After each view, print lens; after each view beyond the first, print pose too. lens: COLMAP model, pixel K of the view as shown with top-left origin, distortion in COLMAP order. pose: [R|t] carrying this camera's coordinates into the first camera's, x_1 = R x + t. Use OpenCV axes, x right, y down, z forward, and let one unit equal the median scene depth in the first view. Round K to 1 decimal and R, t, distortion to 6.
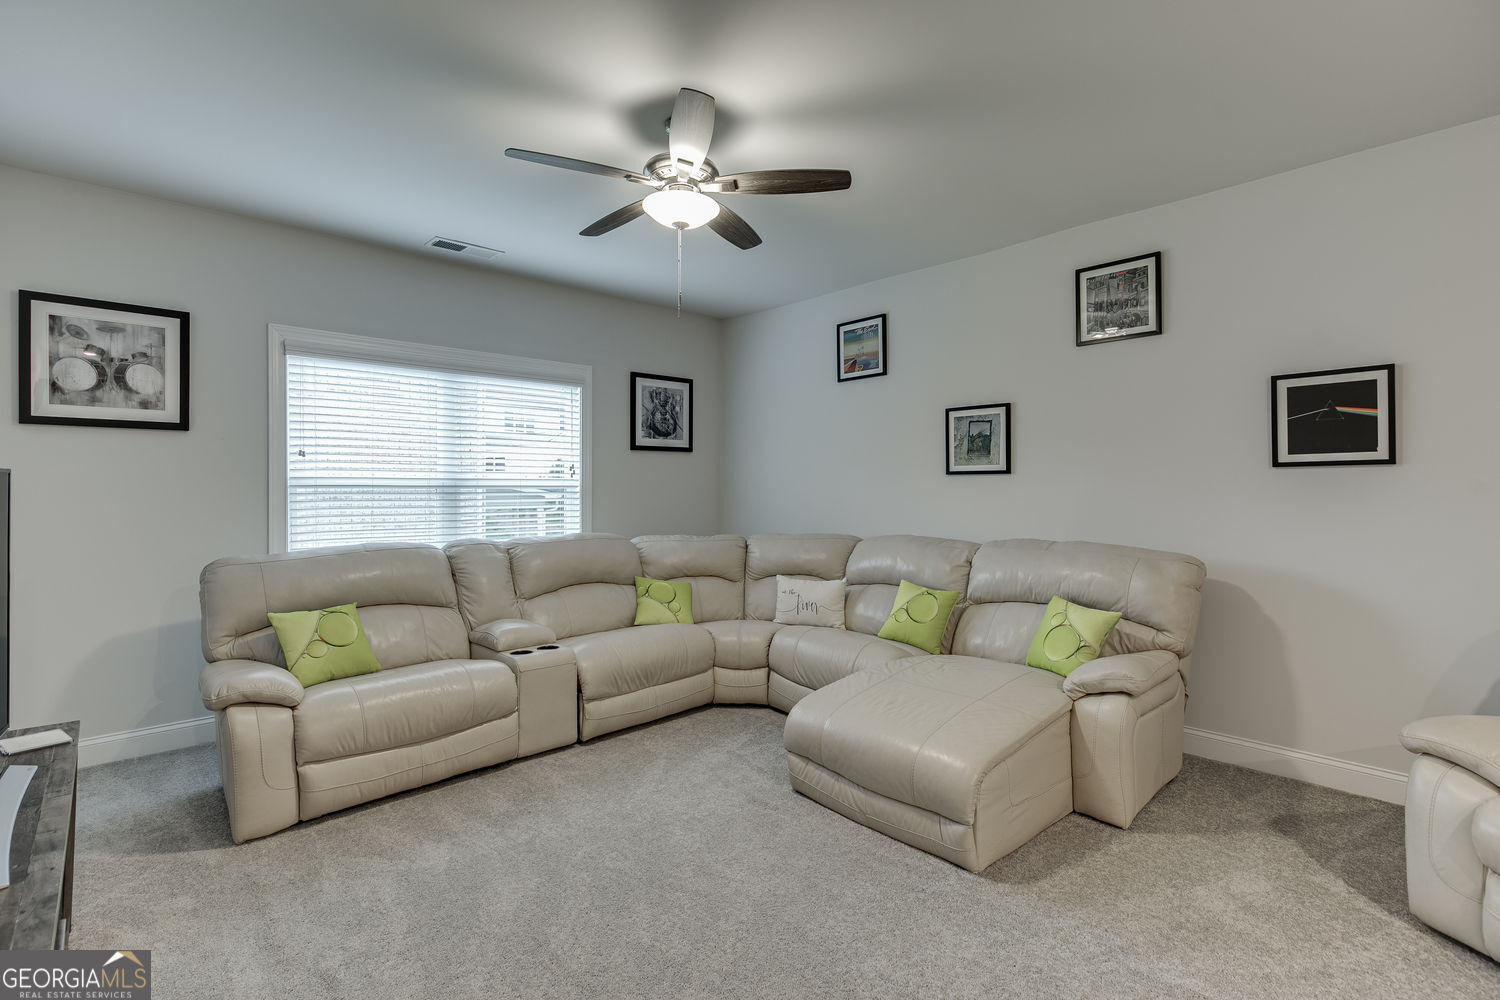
lens RADIAL K [[711.5, 0, 746.7], [0, 711.5, 488.9], [0, 0, 1]] dist [-0.000099, 0.000041]
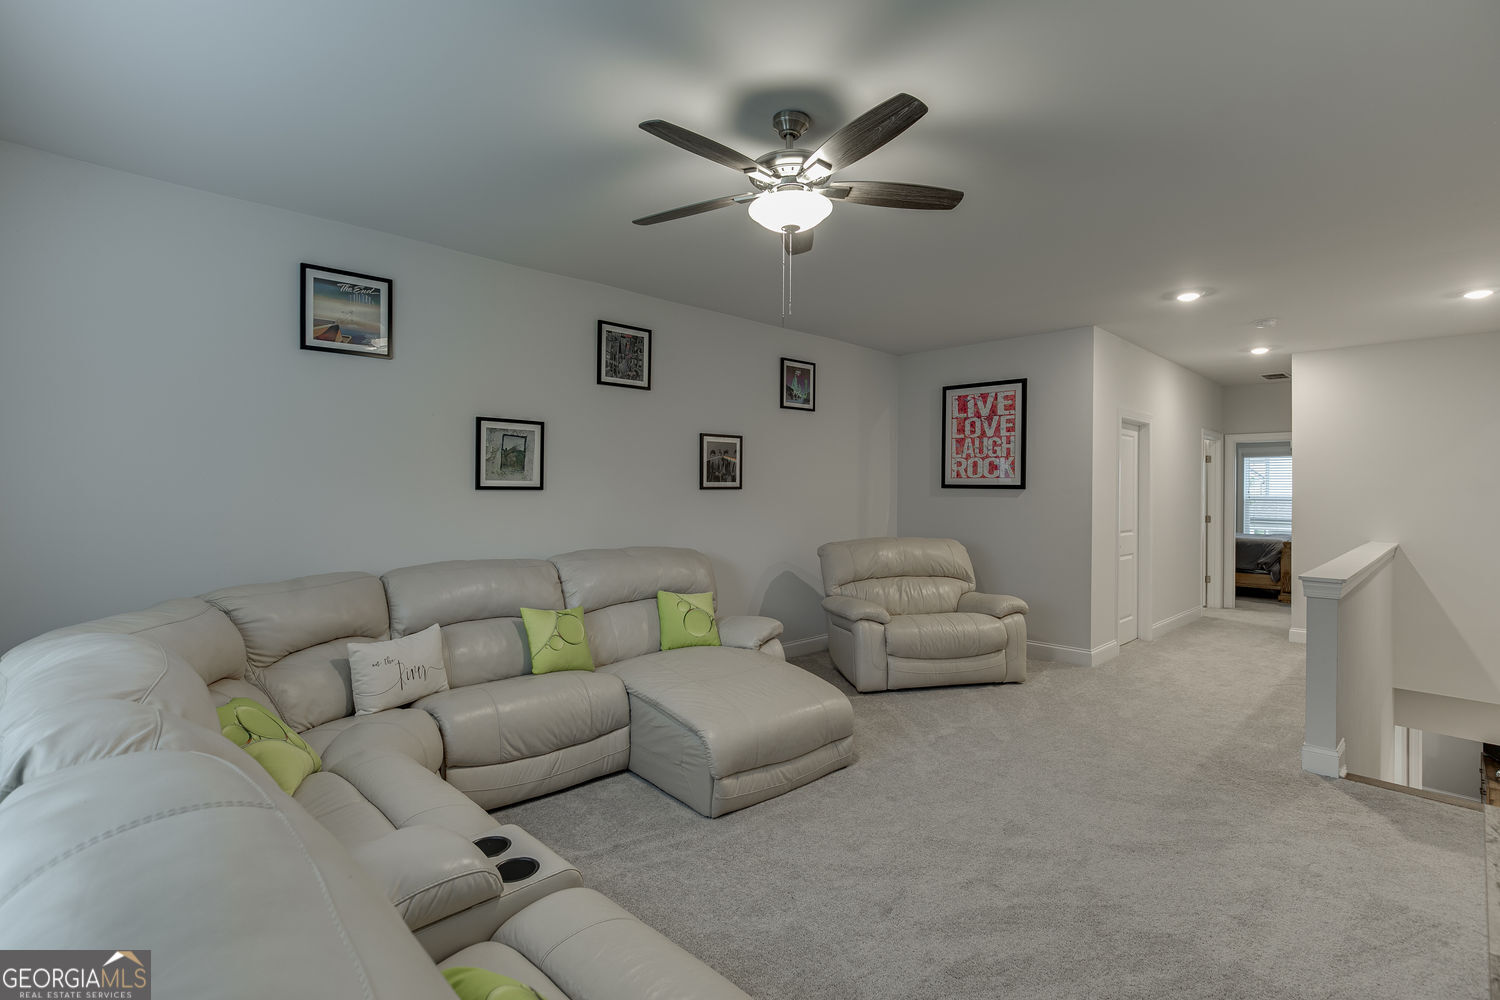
lens RADIAL K [[711.5, 0, 746.7], [0, 711.5, 488.9], [0, 0, 1]] dist [-0.000099, 0.000041]
pose [[-0.027858, 0.002465, 0.999609, -0.661002], [-0.004862, 0.999985, -0.002602, -0.021101], [-0.999600, -0.004933, -0.027845, 0.710086]]
